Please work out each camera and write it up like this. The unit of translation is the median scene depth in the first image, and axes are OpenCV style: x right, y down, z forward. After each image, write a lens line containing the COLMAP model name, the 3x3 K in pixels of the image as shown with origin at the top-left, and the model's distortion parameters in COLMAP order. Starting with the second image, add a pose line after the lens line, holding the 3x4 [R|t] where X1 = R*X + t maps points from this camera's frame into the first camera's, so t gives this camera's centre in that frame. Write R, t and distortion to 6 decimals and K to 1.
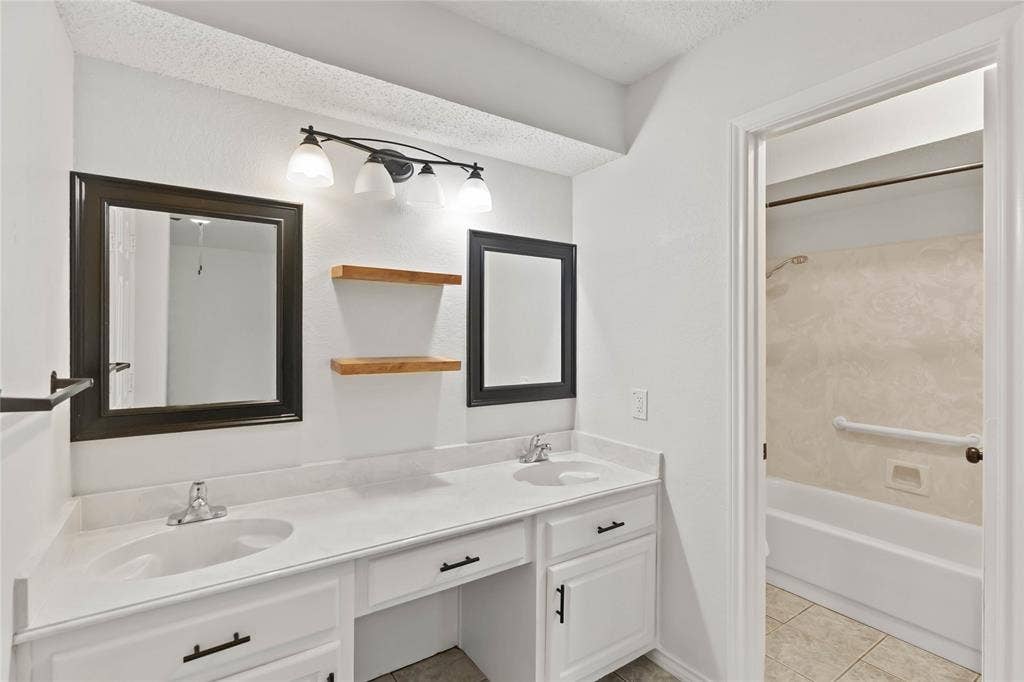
lens RADIAL K [[488.2, 0, 510.7], [0, 488.2, 337.6], [0, 0, 1]] dist [-0.010624, 0.006587]
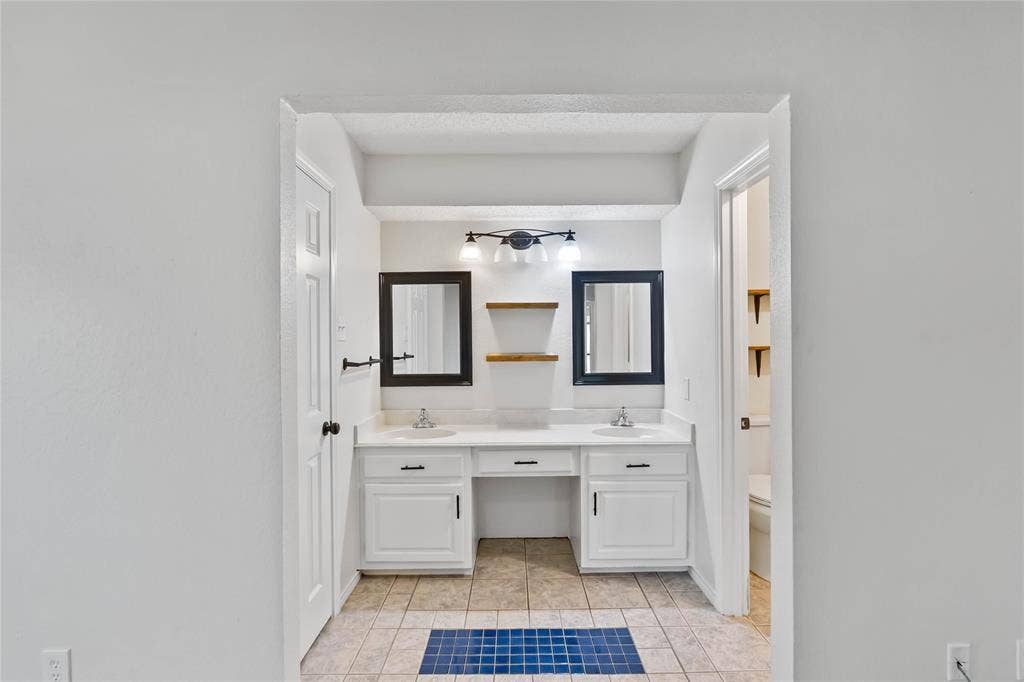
lens RADIAL K [[488.2, 0, 515.4], [0, 488.2, 340.4], [0, 0, 1]] dist [-0.010624, 0.006587]
pose [[0.831546, -0.007301, -0.555408, 0.621005], [0.008981, 0.999960, 0.000302, -0.002877], [0.555383, -0.005239, 0.831578, -0.392483]]
